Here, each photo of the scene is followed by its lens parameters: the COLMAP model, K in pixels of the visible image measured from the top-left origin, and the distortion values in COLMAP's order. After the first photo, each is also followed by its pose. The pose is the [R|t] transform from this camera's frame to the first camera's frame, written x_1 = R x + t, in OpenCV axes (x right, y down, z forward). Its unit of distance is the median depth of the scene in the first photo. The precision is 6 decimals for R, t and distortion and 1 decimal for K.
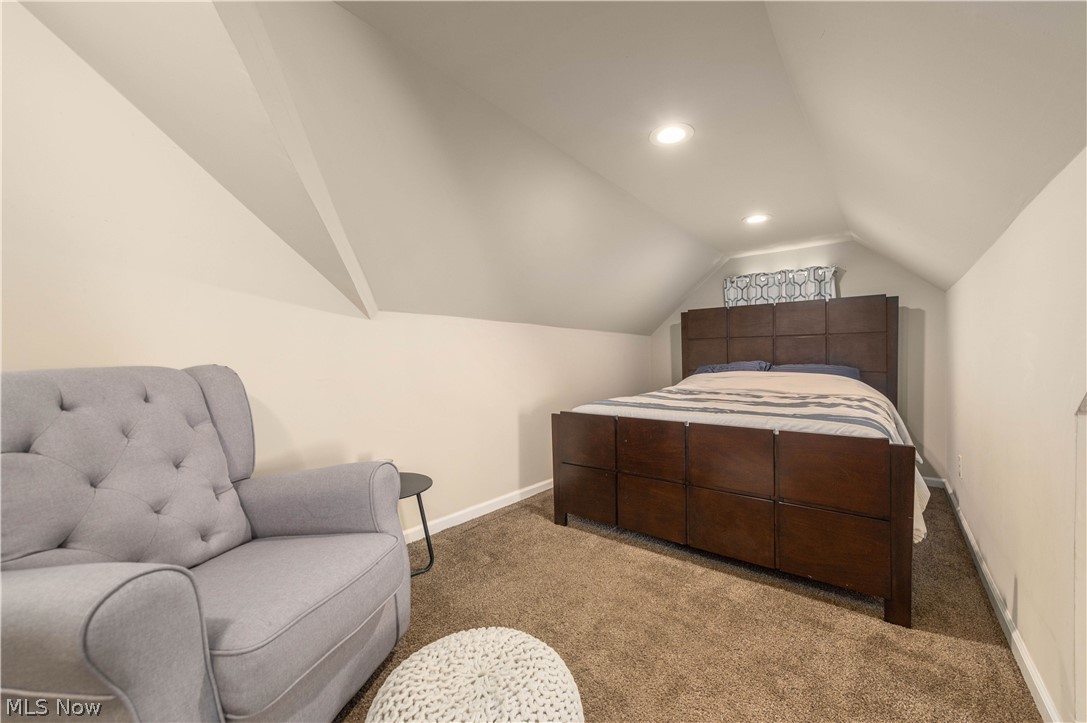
lens RADIAL K [[420.5, 0, 552.5], [0, 420.5, 361.8], [0, 0, 1]] dist [0.012234, -0.001815]
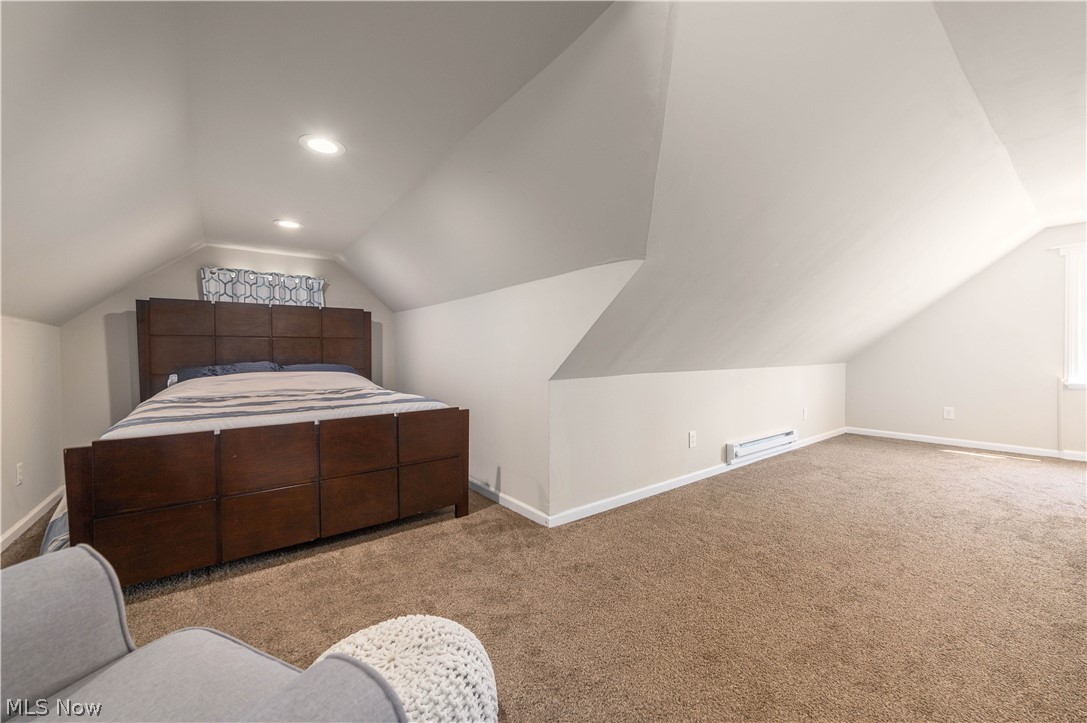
lens RADIAL K [[420.5, 0, 553.5], [0, 420.5, 360.3], [0, 0, 1]] dist [0.012234, -0.001815]
pose [[0.256895, -0.009583, 0.966392, -0.294307], [0.014006, 0.999883, 0.006192, -0.001601], [-0.966338, 0.011944, 0.256999, 0.091569]]
